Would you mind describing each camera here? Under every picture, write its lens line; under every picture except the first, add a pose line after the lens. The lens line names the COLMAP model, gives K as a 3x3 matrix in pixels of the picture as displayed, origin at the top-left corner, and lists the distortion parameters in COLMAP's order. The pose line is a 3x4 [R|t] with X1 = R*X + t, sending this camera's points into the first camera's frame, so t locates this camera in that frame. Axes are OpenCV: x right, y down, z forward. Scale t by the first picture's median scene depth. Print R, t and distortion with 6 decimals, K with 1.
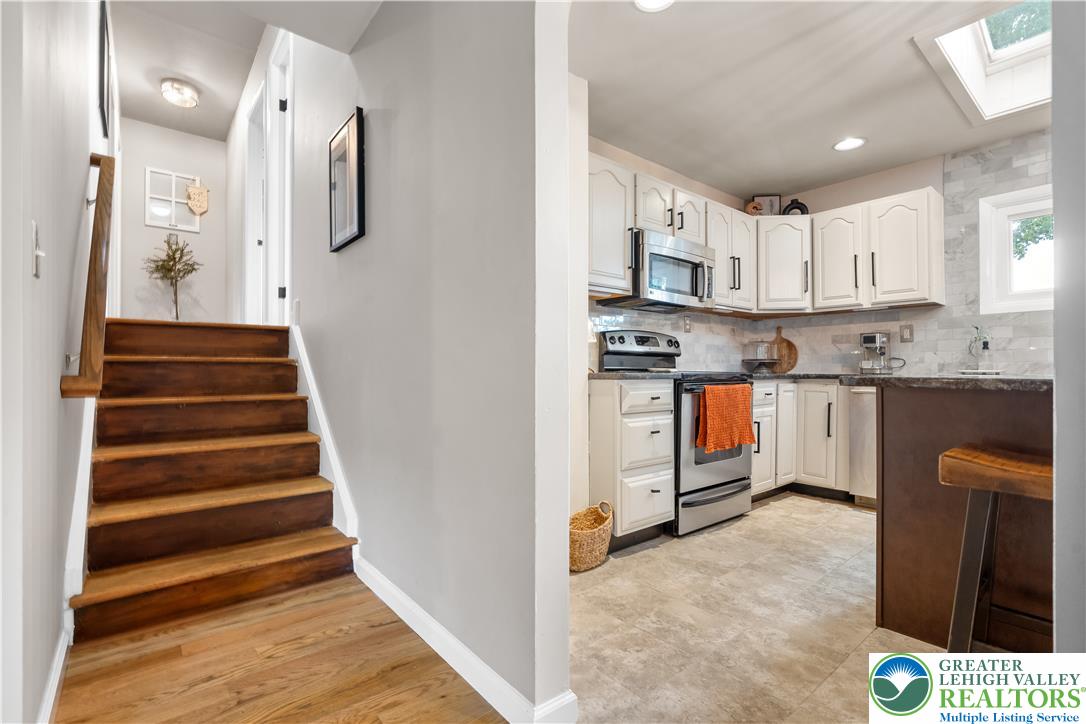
lens RADIAL K [[488.9, 0, 543.6], [0, 488.9, 370.1], [0, 0, 1]] dist [0.000496, 0.000142]
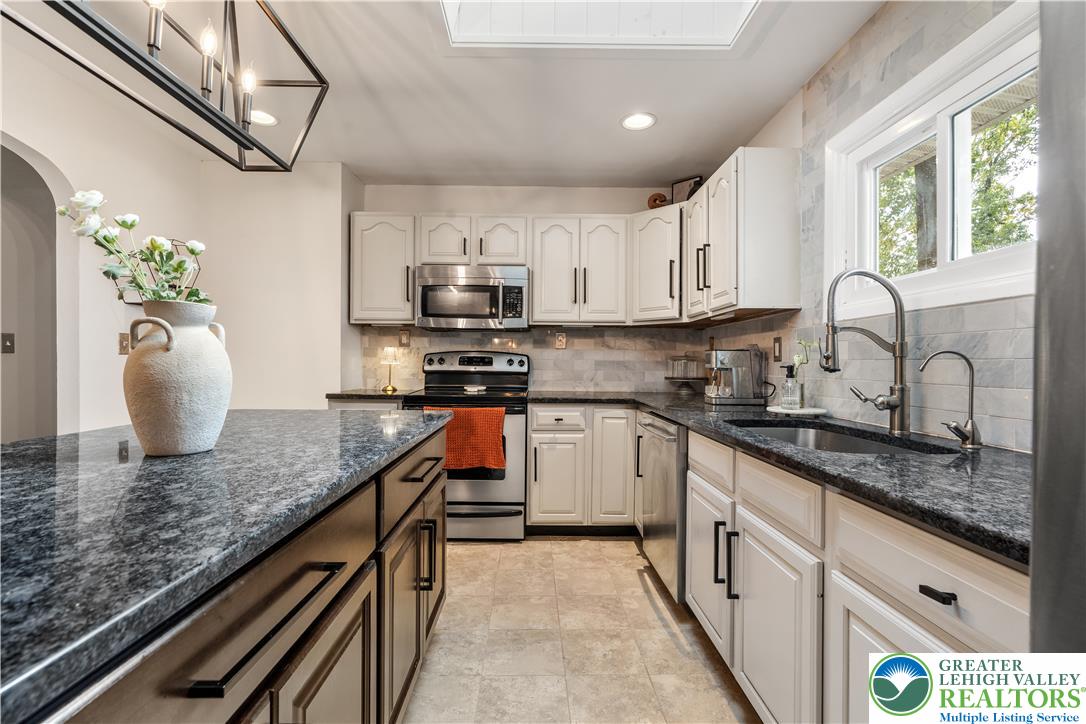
lens RADIAL K [[489.7, 0, 541.6], [0, 489.7, 365.0], [0, 0, 1]] dist [0.000165, 0.000144]
pose [[0.780028, 0.008609, -0.625685, 0.974731], [-0.011281, 0.999936, -0.000306, -0.050869], [0.625643, 0.007297, 0.780076, 0.250252]]
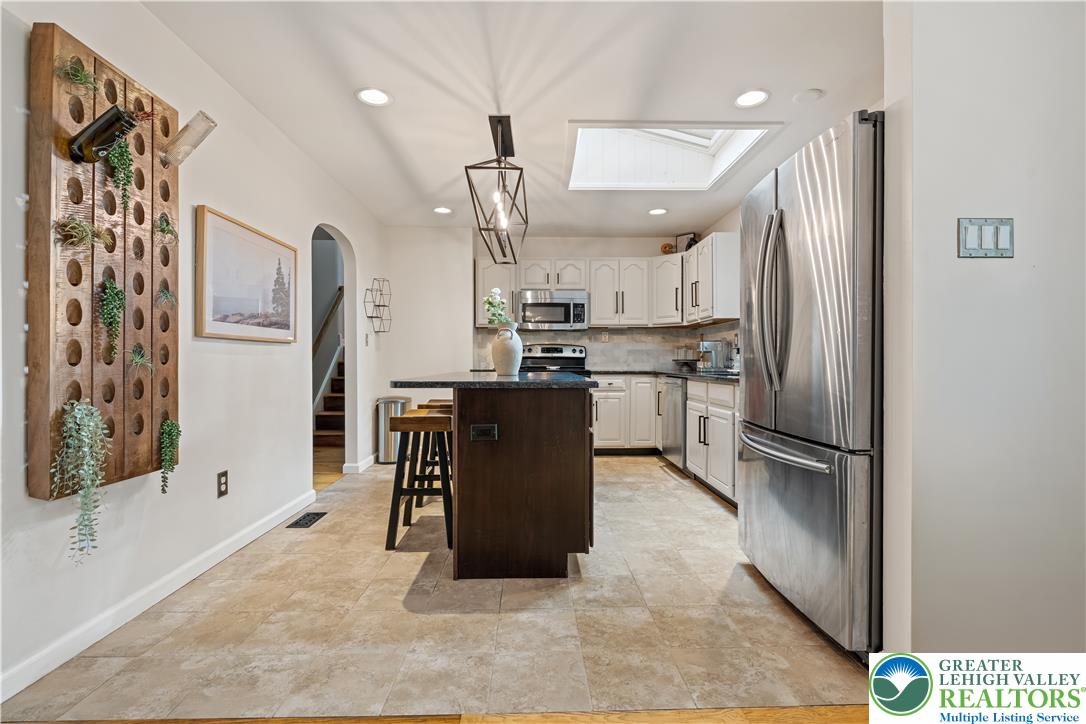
lens RADIAL K [[489.7, 0, 541.6], [0, 489.7, 365.0], [0, 0, 1]] dist [0.000165, 0.000144]
pose [[0.779915, 0.004552, -0.625869, 1.212602], [-0.003767, 0.999990, 0.002578, -0.012576], [0.625874, 0.000347, 0.779924, -0.327091]]
